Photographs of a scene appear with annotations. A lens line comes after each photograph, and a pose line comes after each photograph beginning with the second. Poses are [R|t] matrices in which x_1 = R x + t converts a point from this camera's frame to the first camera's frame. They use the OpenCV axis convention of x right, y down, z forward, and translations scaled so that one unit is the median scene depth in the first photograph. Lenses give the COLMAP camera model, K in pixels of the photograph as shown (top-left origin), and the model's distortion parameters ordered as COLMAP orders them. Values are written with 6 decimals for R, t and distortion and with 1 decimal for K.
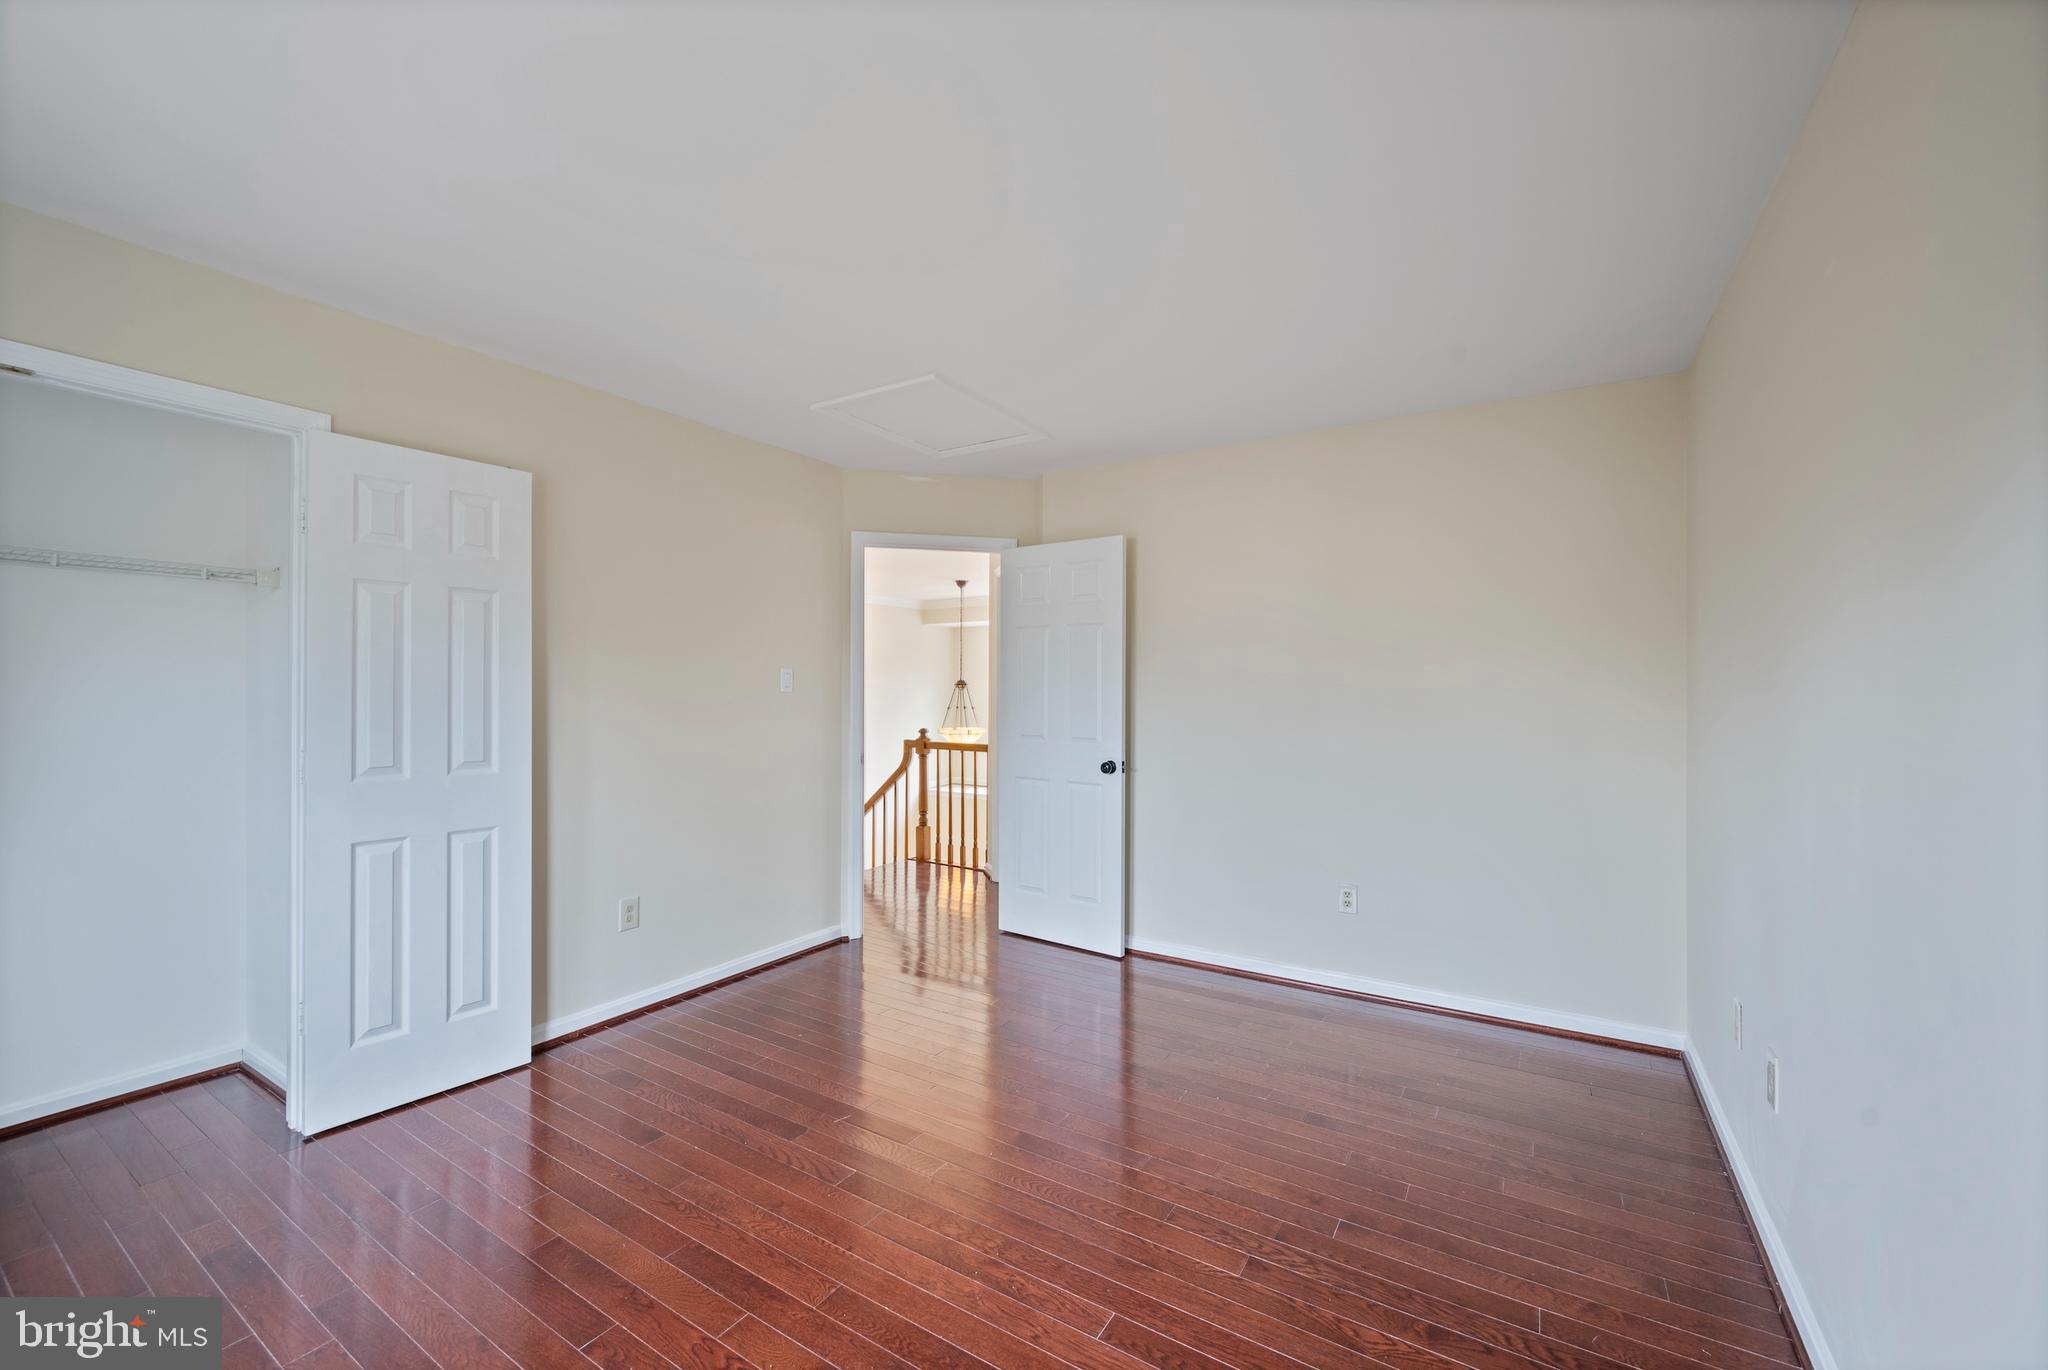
lens RADIAL K [[806.2, 0, 1024.0], [0, 806.2, 685.0], [0, 0, 1]] dist [0.001539, 0.000151]
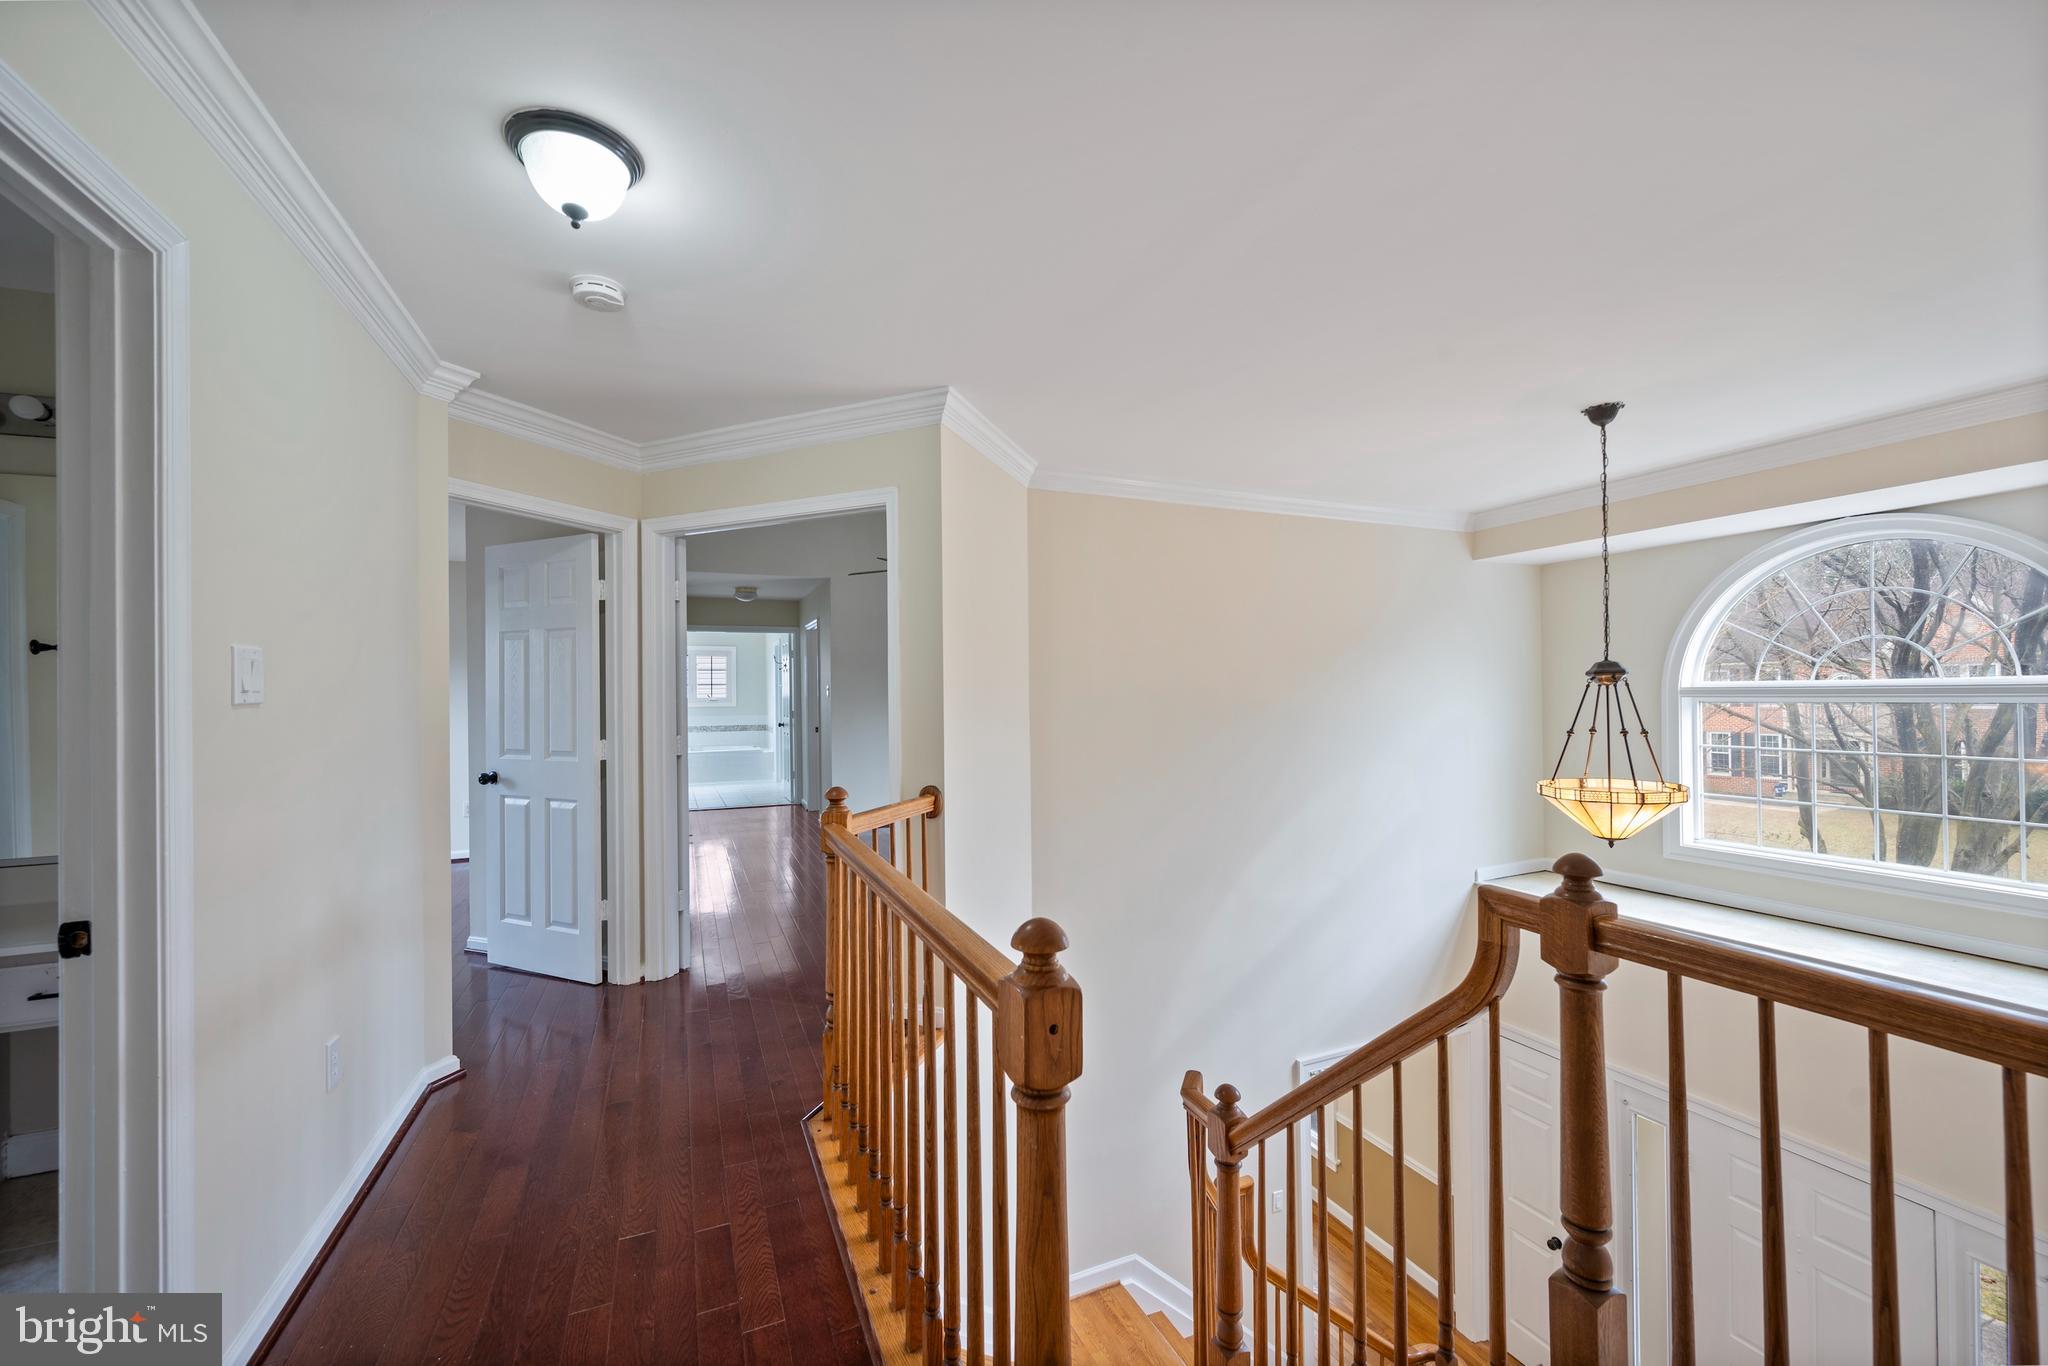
lens RADIAL K [[806.2, 0, 1024.0], [0, 806.2, 683.0], [0, 0, 1]] dist [0.001539, 0.000151]
pose [[0.824157, -0.014330, -0.566180, -0.122484], [0.013942, 0.999890, -0.005012, 0.003171], [0.566189, -0.003763, 0.824267, 0.711348]]
